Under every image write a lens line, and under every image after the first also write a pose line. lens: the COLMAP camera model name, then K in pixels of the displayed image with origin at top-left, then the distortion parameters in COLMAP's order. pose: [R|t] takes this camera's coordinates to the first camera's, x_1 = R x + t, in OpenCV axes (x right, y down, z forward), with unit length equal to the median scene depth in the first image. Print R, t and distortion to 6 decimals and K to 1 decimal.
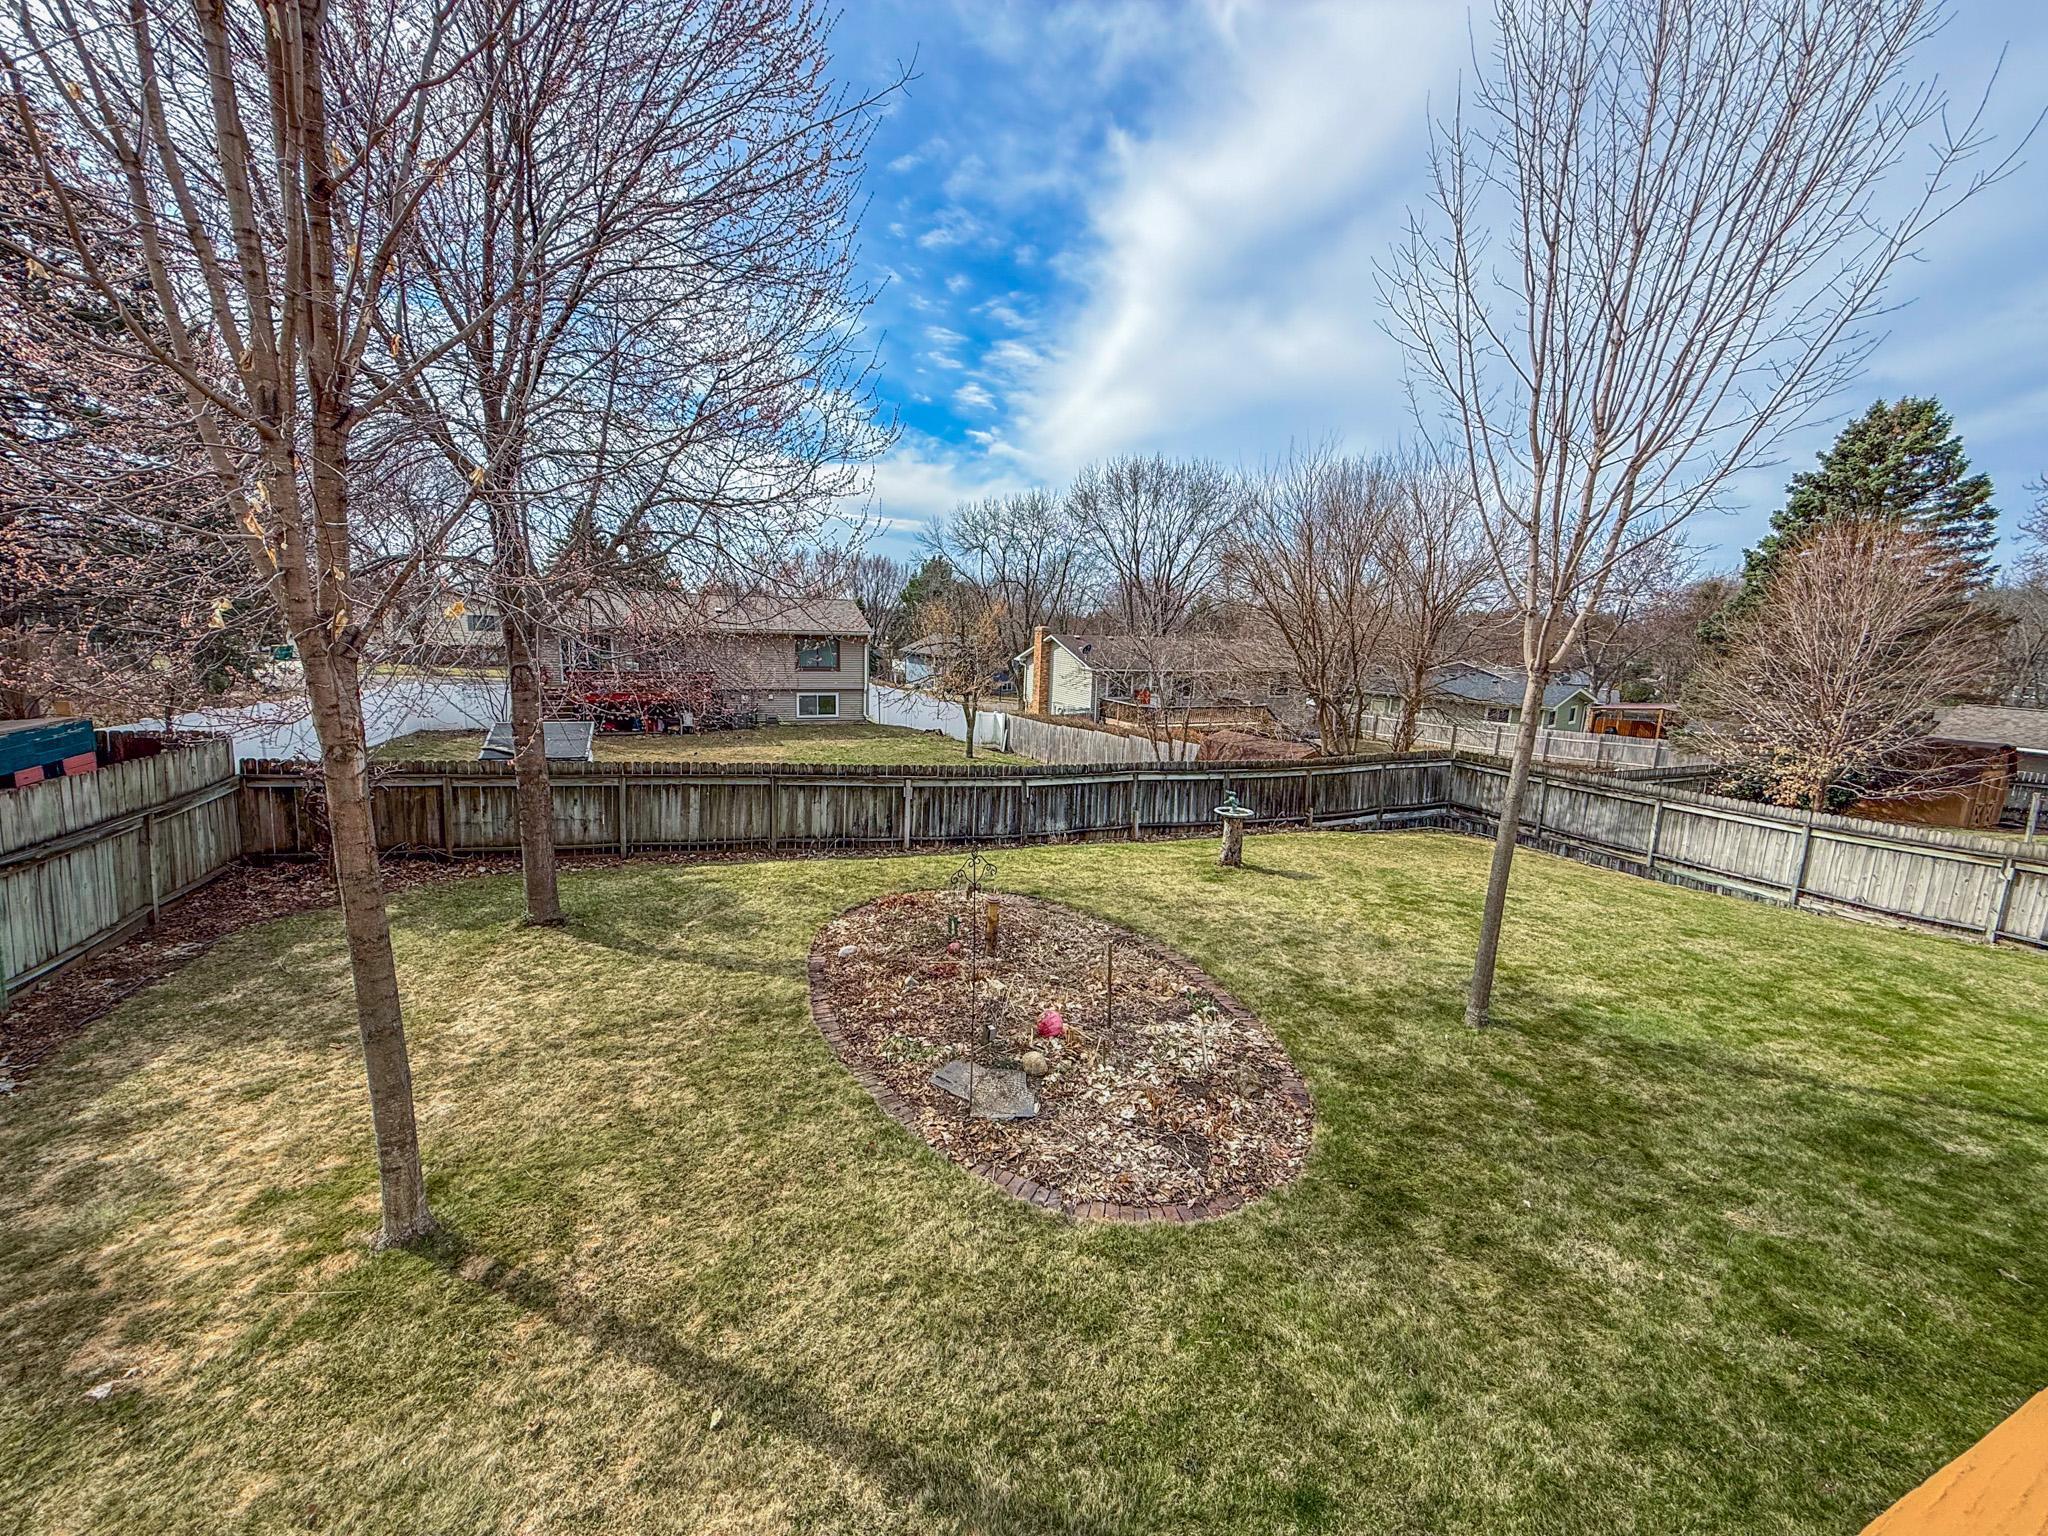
lens RADIAL K [[841.4, 0, 1019.5], [0, 841.4, 768.2], [0, 0, 1]] dist [0.000533, 0.000291]
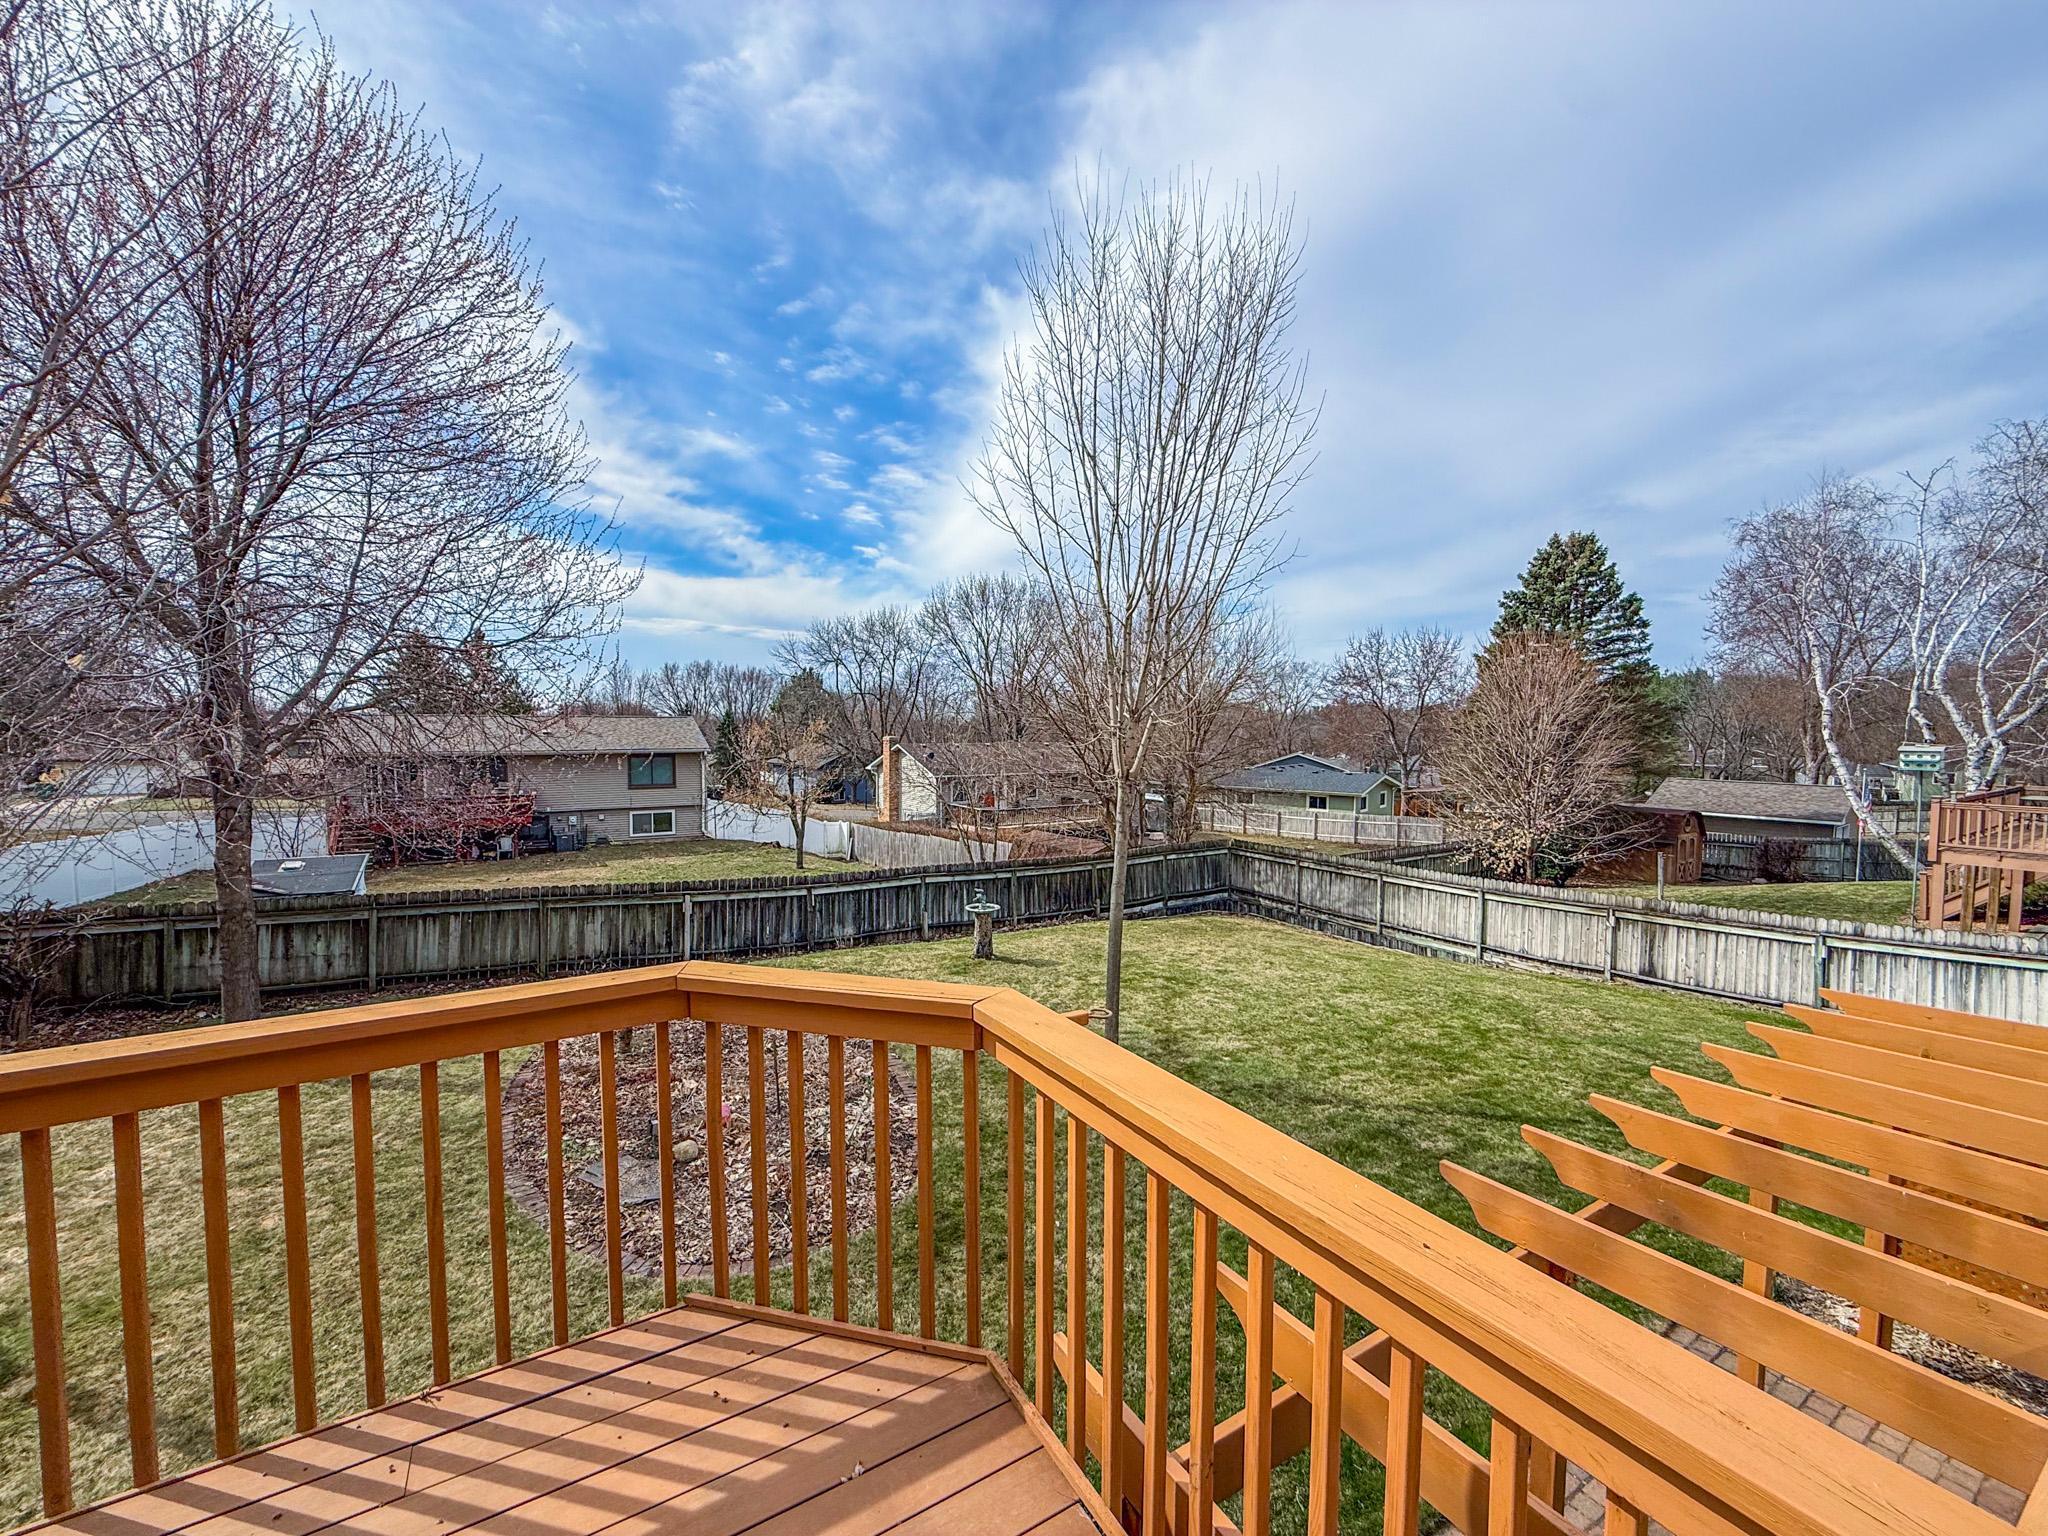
lens RADIAL K [[841.4, 0, 1028.0], [0, 841.4, 762.1], [0, 0, 1]] dist [0.000533, 0.000291]
pose [[0.989971, -0.036231, 0.136544, 0.129759], [0.053466, 0.990747, -0.124744, 0.002778], [-0.130761, 0.130794, 0.982748, -0.082770]]
